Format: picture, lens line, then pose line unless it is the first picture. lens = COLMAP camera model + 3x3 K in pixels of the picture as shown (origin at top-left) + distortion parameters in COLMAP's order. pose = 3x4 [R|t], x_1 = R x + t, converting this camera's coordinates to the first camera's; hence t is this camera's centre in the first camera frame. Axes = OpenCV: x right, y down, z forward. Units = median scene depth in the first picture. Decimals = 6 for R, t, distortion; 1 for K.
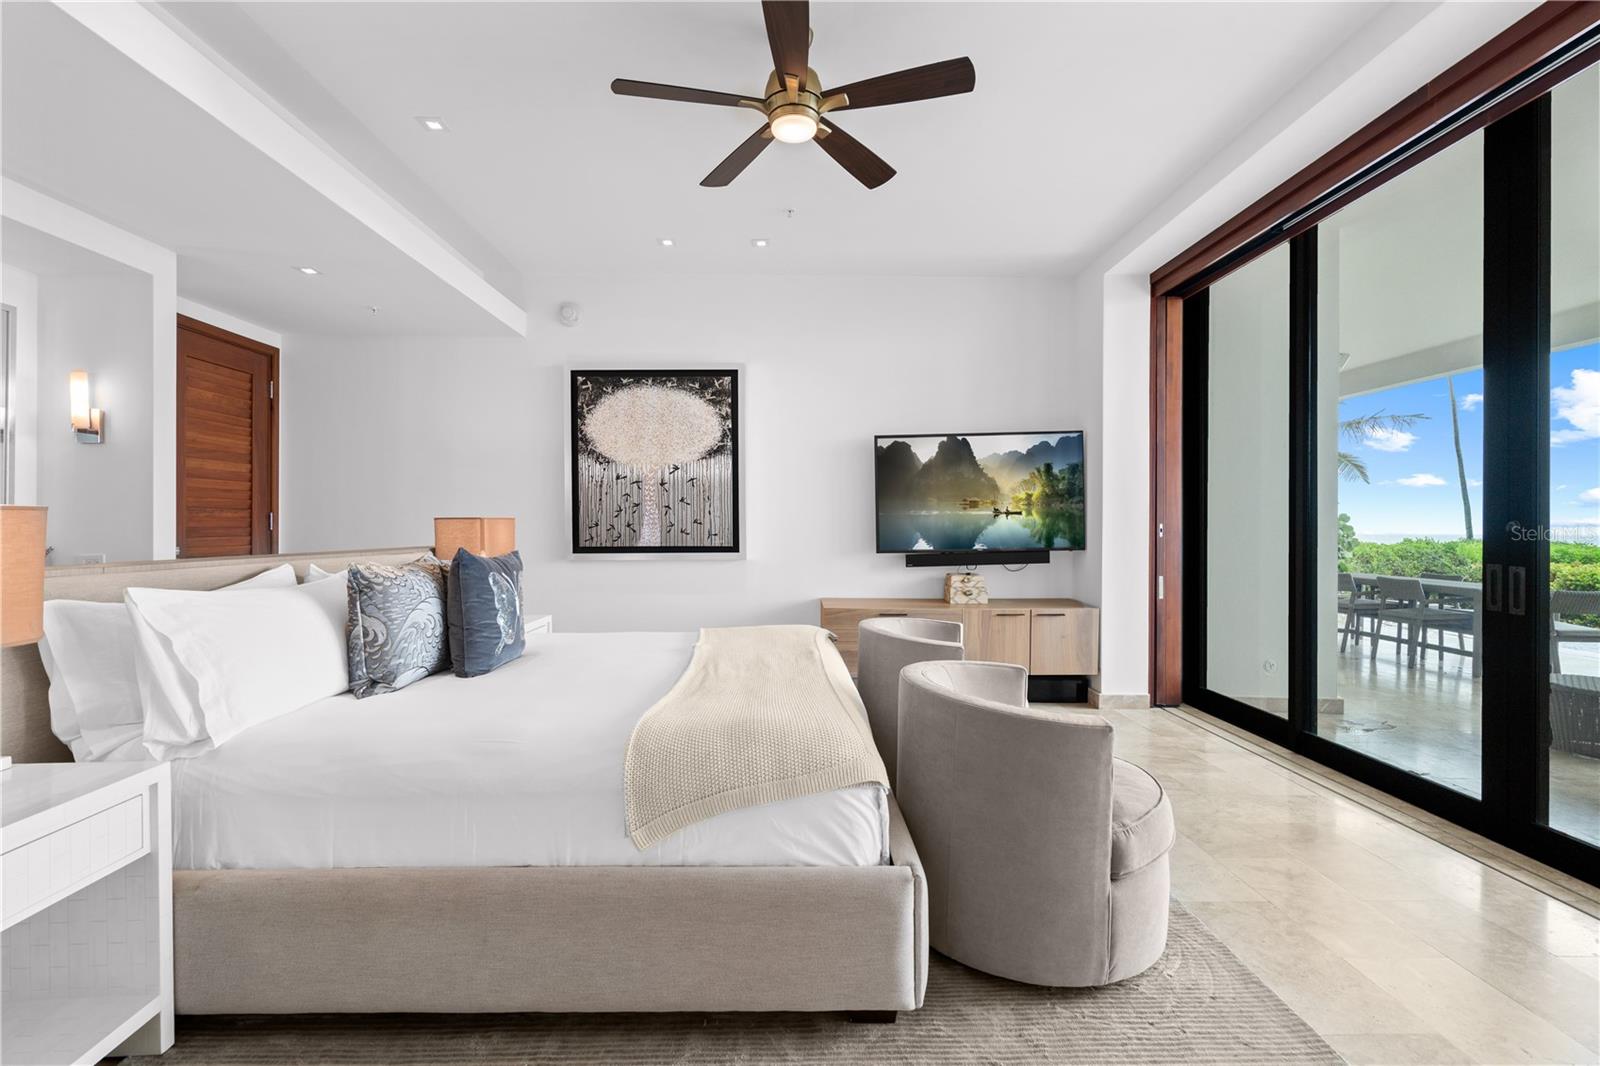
lens RADIAL K [[722.0, 0, 794.0], [0, 722.0, 528.8], [0, 0, 1]] dist [-0.014560, 0.000379]
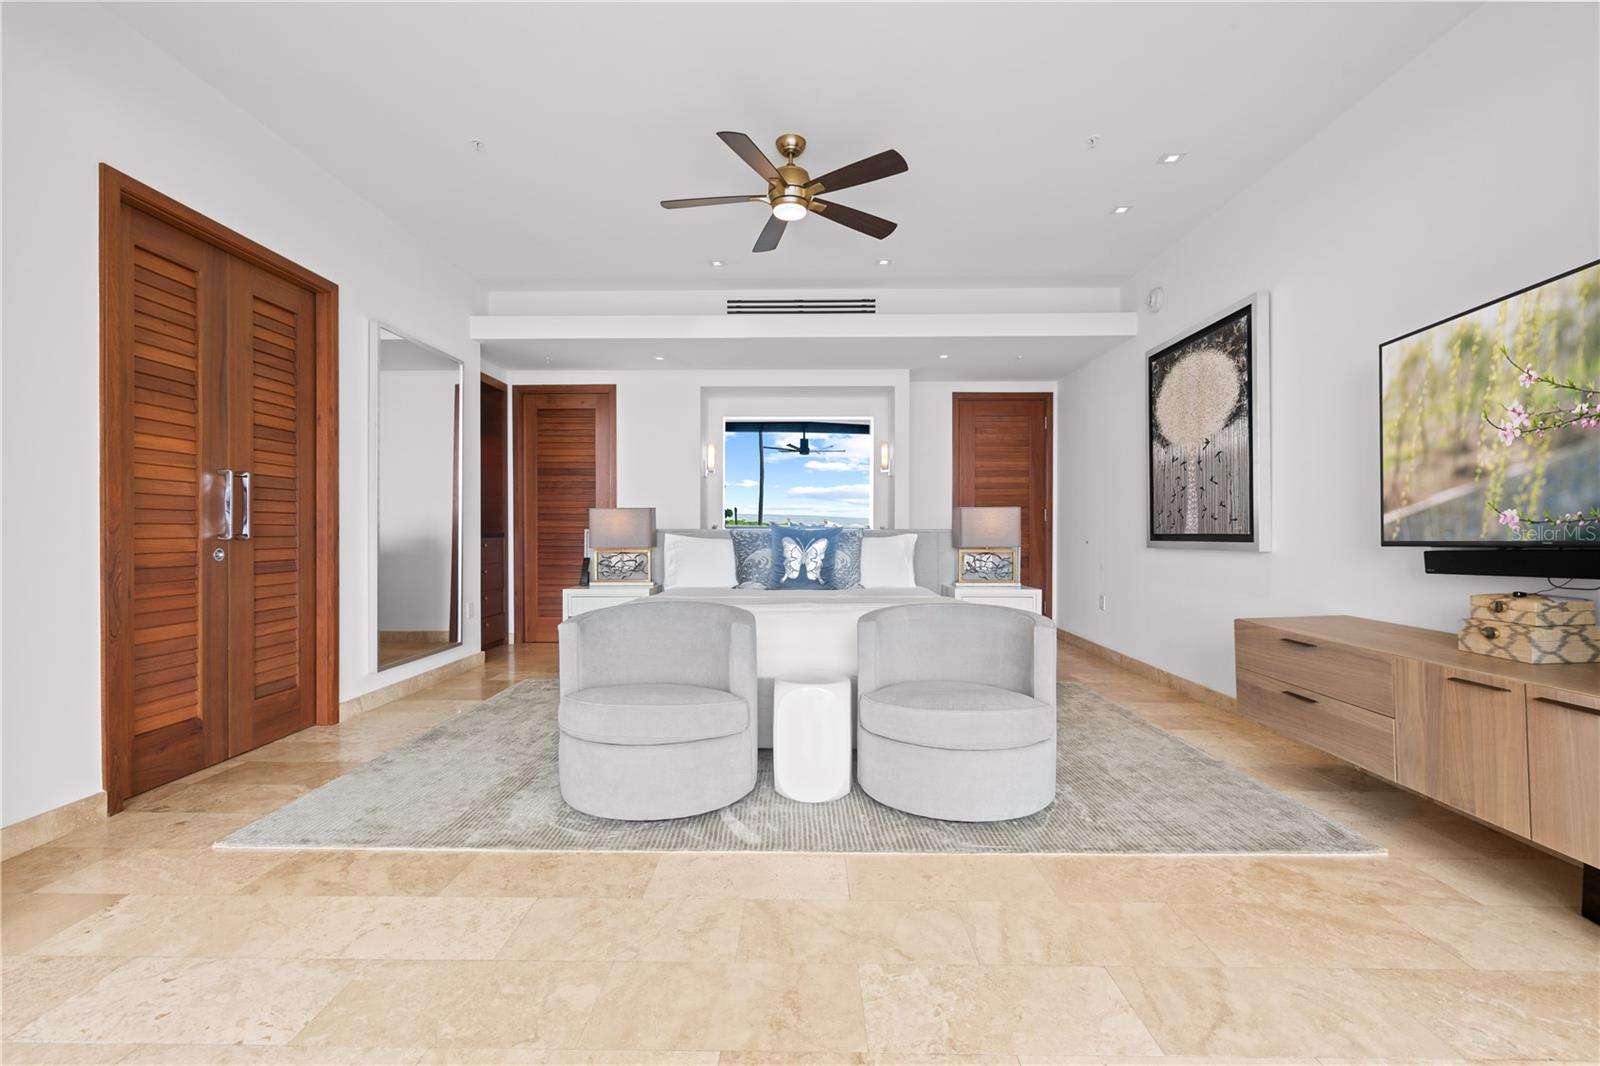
lens RADIAL K [[722.0, 0, 796.7], [0, 722.0, 532.5], [0, 0, 1]] dist [-0.014560, 0.000379]
pose [[-0.026251, 0.001508, -0.999654, 0.696117], [-0.002003, 0.999997, 0.001561, 0.022223], [0.999653, 0.002043, -0.026247, 0.538204]]
